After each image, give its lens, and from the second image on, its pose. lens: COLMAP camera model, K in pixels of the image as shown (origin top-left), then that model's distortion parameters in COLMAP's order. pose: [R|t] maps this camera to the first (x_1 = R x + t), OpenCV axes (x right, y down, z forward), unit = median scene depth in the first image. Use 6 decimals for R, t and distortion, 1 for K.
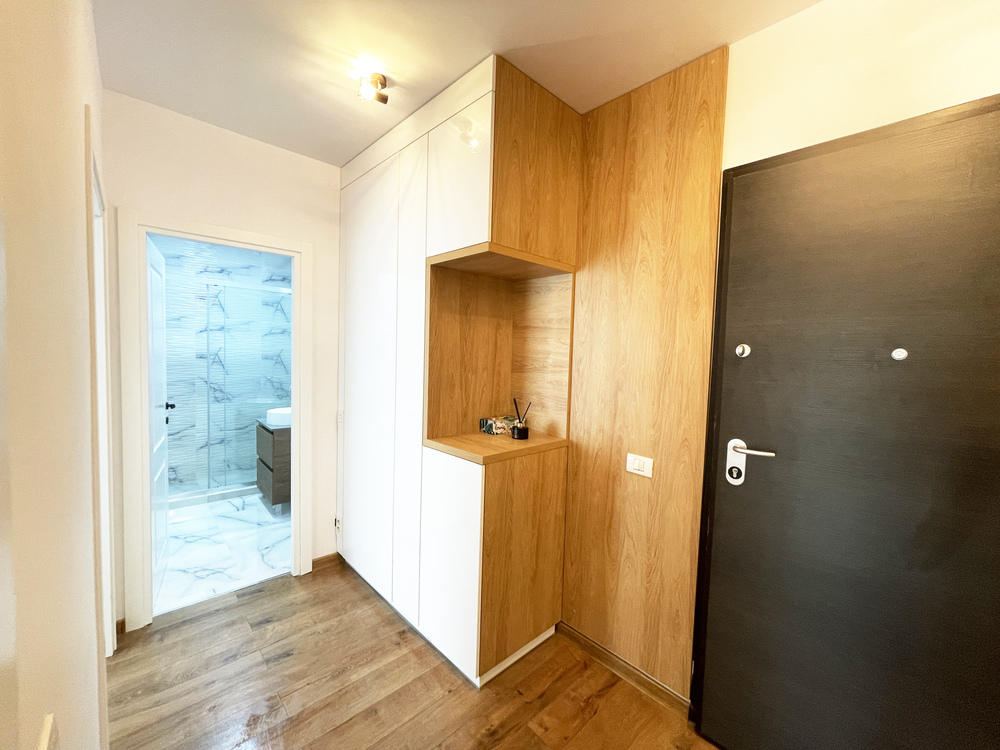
lens RADIAL K [[401.6, 0, 500.0], [0, 401.6, 375.0], [0, 0, 1]] dist [-0.012122, 0.000190]
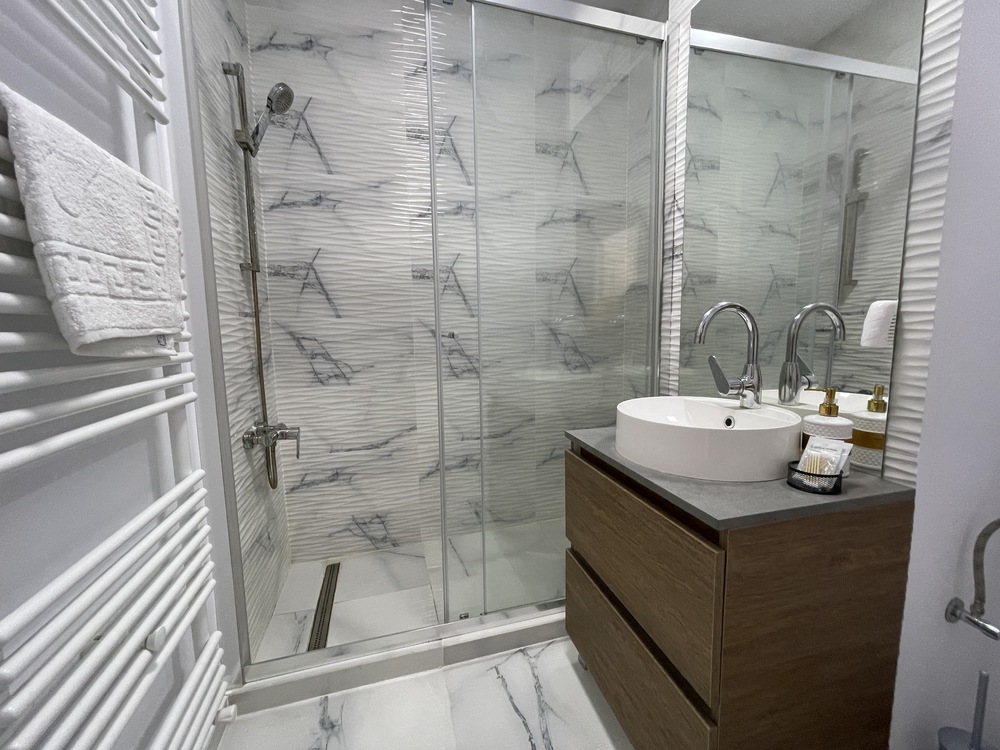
lens RADIAL K [[402.0, 0, 500.0], [0, 402.0, 375.0], [0, 0, 1]] dist [0.001156, 0.000103]
pose [[0.890223, 0.006742, -0.455475, -0.460325], [0.018836, 0.998491, 0.051594, 0.043299], [0.455136, -0.054509, 0.888752, 0.625524]]
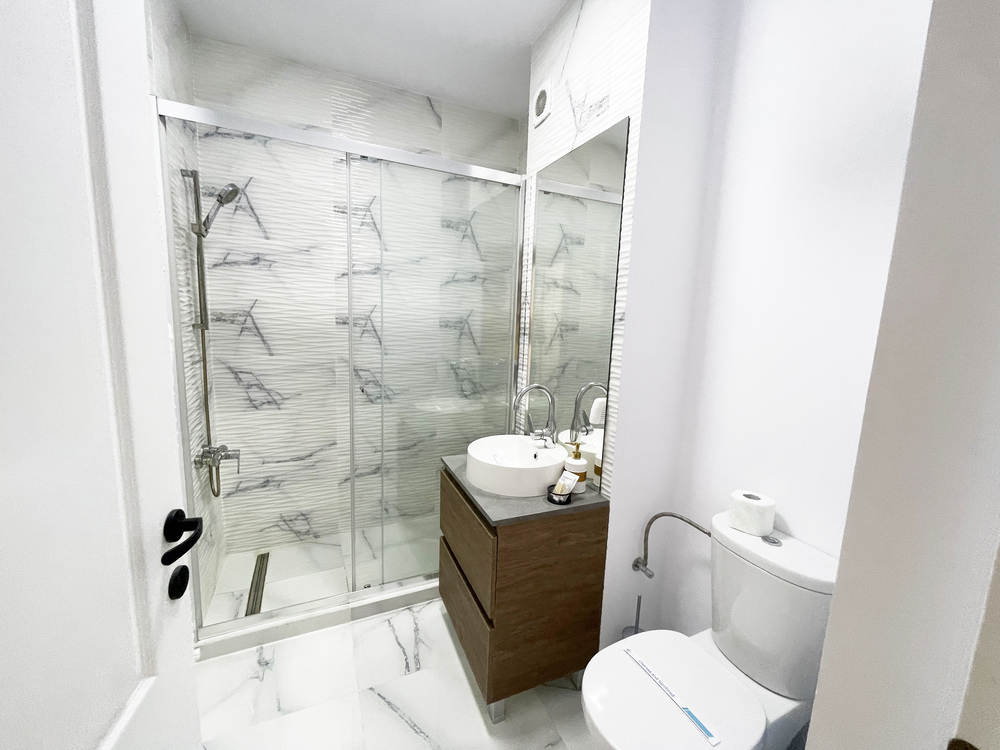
lens RADIAL K [[400.7, 0, 497.3], [0, 400.7, 376.5], [0, 0, 1]] dist [-0.001802, 0.000070]
pose [[0.949071, 0.050371, -0.311011, -0.367008], [-0.025255, 0.996123, 0.084264, -0.021966], [0.314050, -0.072117, 0.946664, 0.528294]]
